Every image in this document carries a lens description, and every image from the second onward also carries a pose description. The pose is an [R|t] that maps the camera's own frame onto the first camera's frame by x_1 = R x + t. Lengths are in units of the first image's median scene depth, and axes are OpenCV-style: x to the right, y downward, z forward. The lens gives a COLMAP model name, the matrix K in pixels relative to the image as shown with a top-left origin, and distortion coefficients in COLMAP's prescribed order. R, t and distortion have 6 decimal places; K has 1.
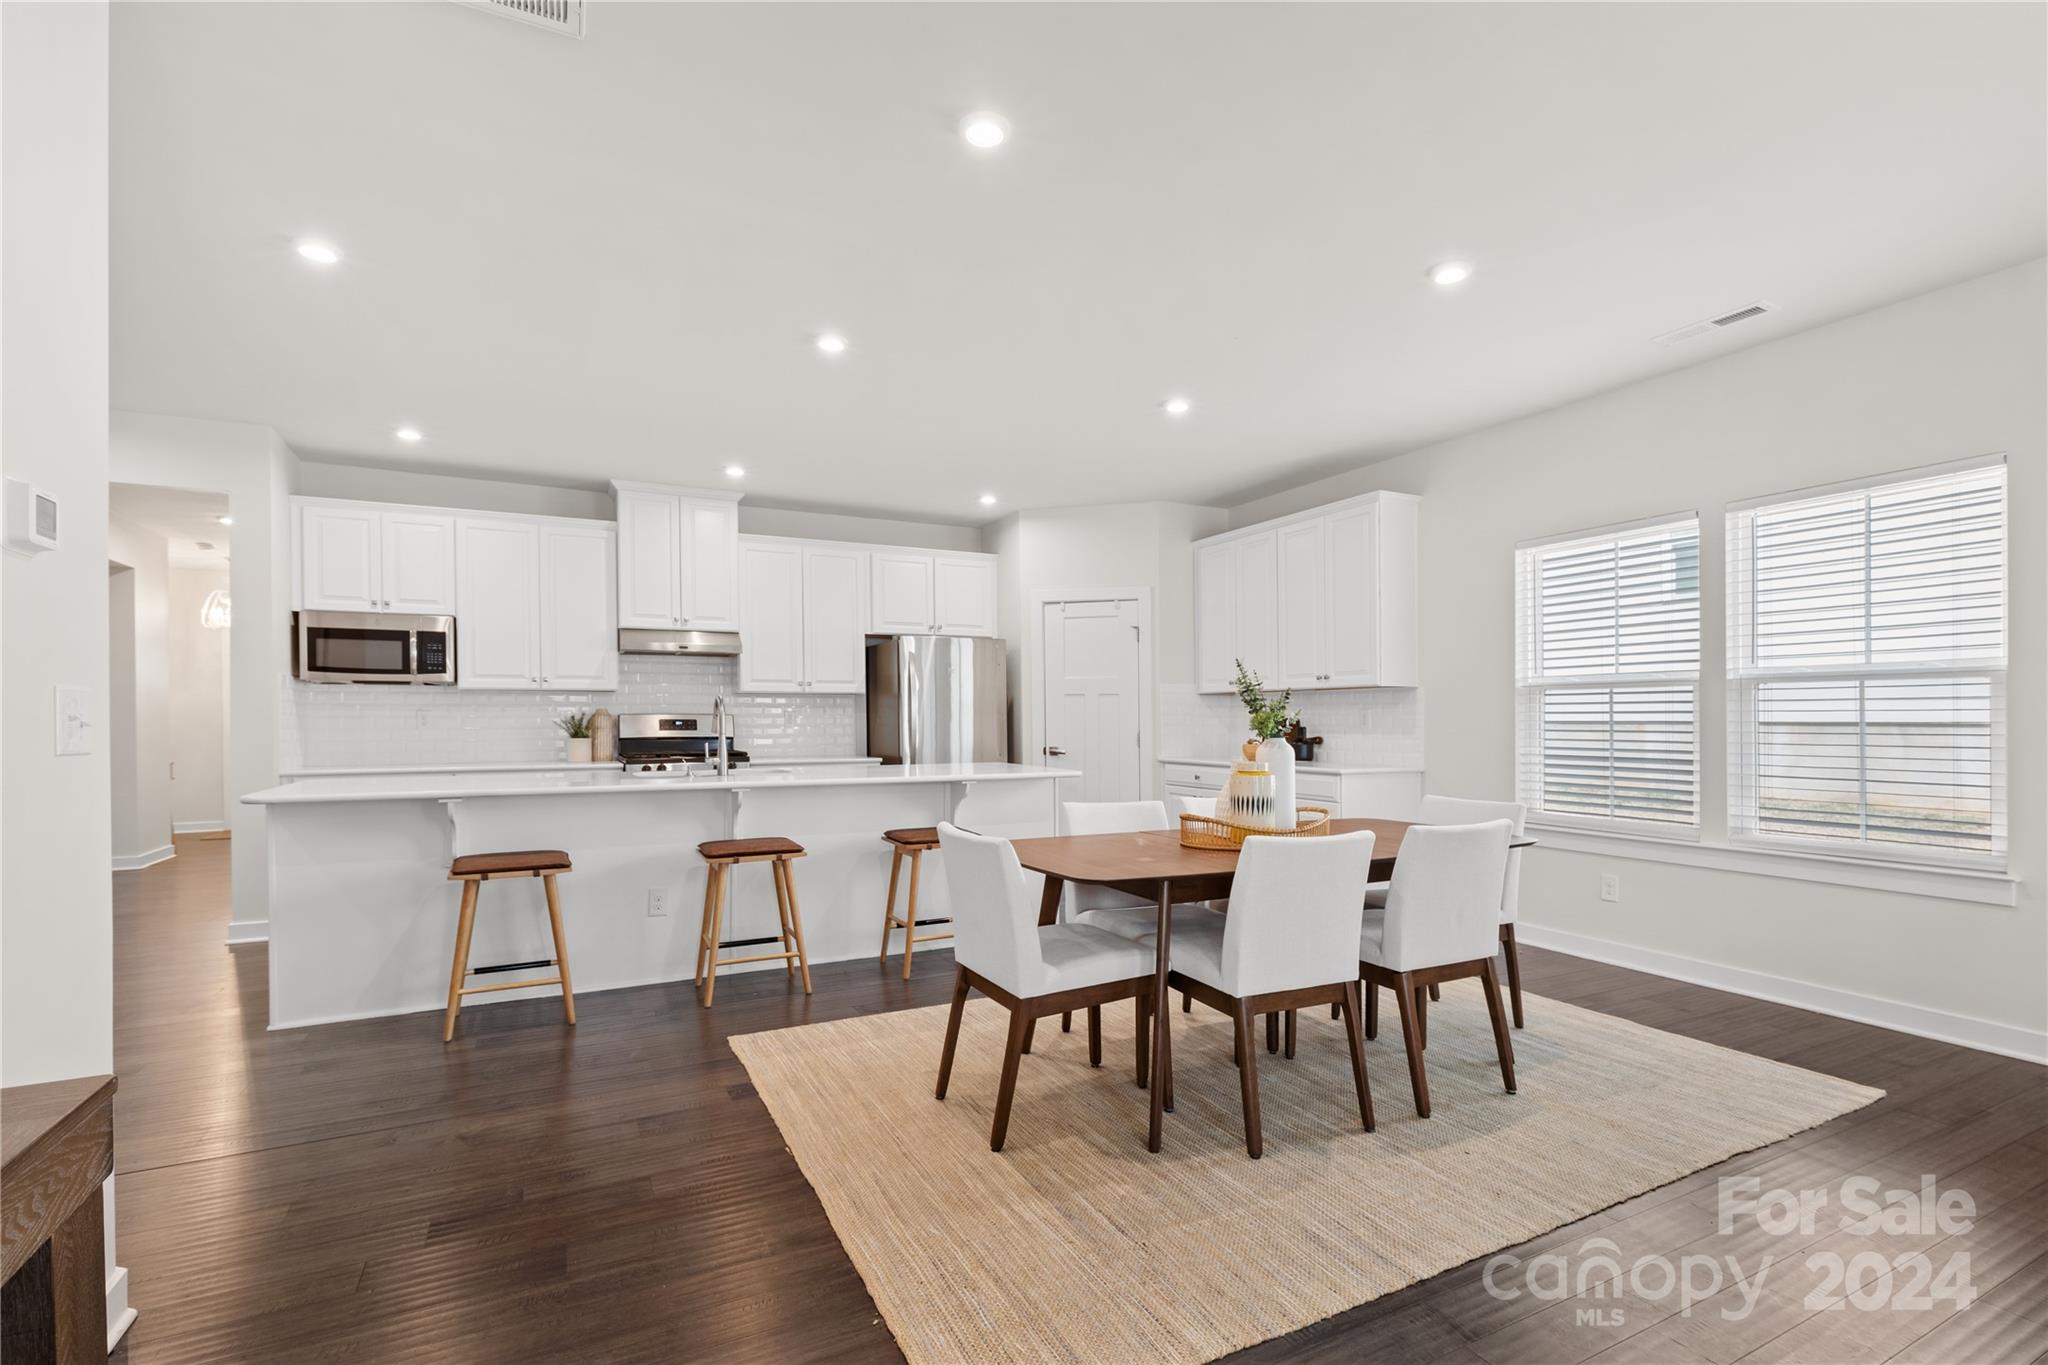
lens RADIAL K [[930.3, 0, 1027.1], [0, 930.3, 719.4], [0, 0, 1]] dist [-0.001607, 0.000811]
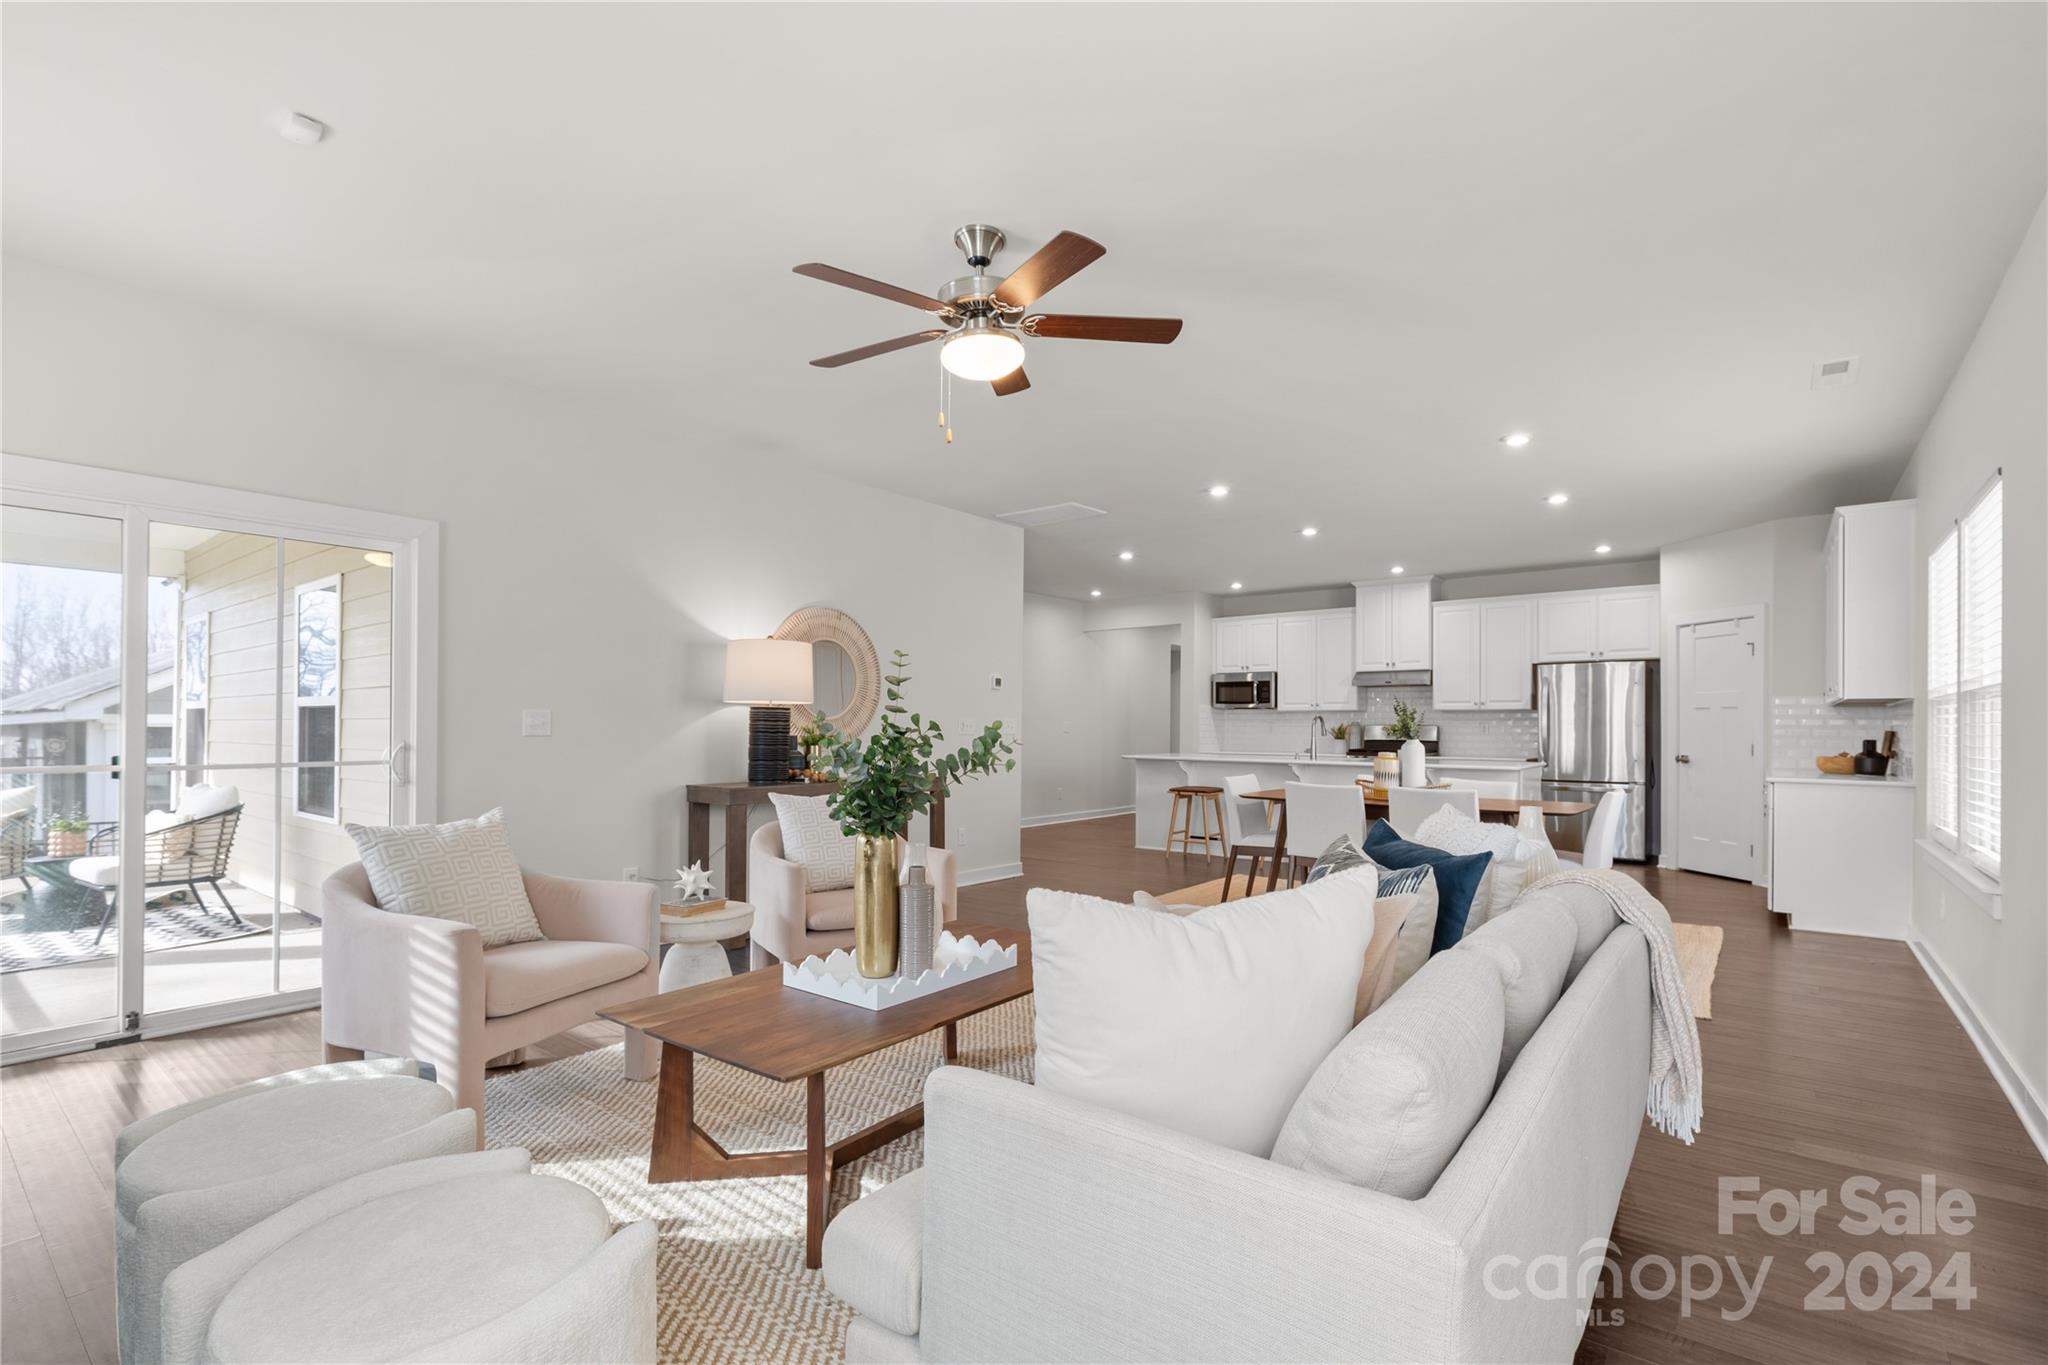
lens RADIAL K [[930.3, 0, 1039.2], [0, 930.3, 727.2], [0, 0, 1]] dist [-0.001607, 0.000811]
pose [[0.422551, 0.003848, -0.906331, 0.808704], [-0.007529, 0.999971, 0.000735, 0.000788], [0.906308, 0.006513, 0.422568, -0.189057]]
